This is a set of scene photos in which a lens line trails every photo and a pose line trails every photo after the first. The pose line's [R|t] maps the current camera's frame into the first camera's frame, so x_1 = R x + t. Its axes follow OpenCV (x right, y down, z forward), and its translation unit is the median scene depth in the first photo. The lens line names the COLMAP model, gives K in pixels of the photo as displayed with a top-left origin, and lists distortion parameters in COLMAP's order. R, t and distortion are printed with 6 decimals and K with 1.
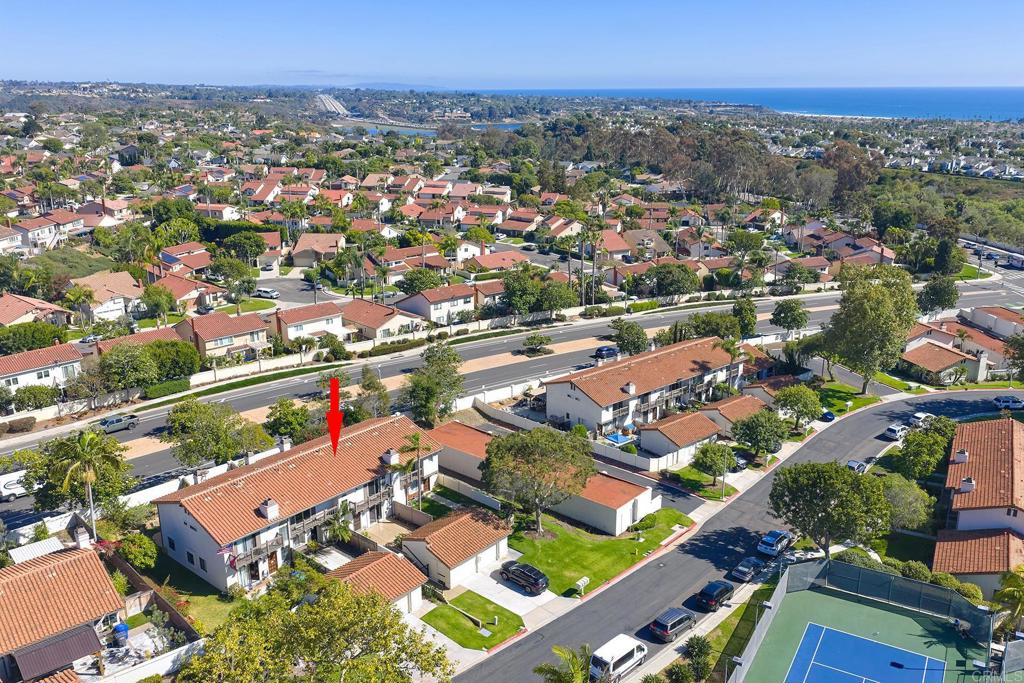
lens RADIAL K [[852.5, 0, 517.0], [0, 852.5, 327.2], [0, 0, 1]] dist [0.017985, -0.019948]
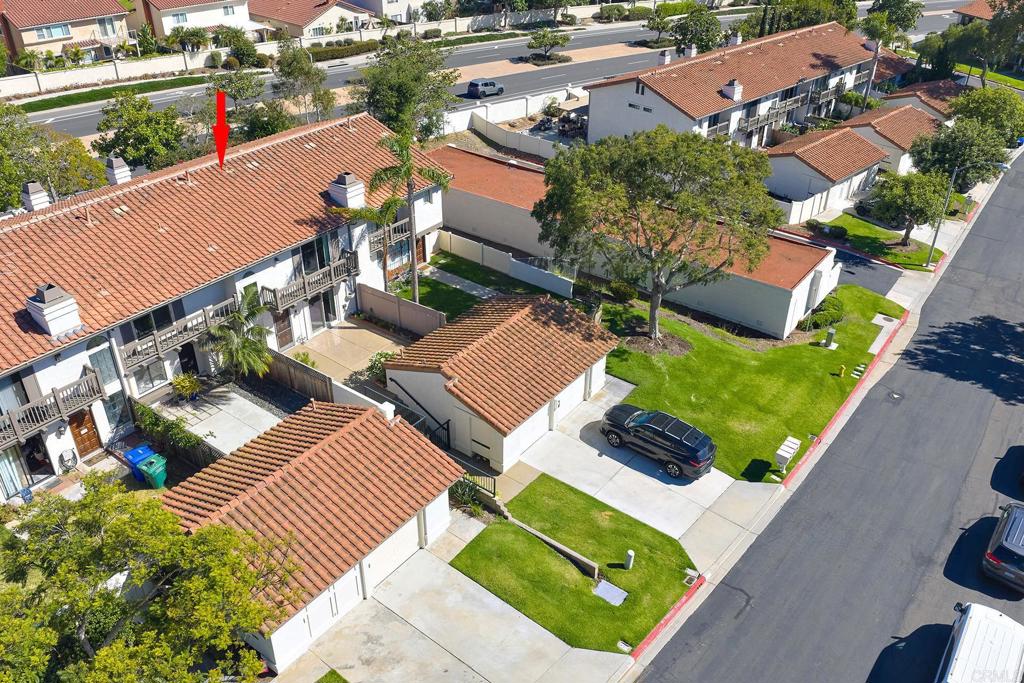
lens RADIAL K [[847.5, 0, 512.0], [0, 847.5, 341.5], [0, 0, 1]] dist [0.012094, -0.003371]
pose [[0.997956, -0.023746, 0.059329, -0.083409], [0.006511, 0.961348, 0.275259, 0.099142], [-0.063572, -0.274310, 0.959538, 0.502700]]
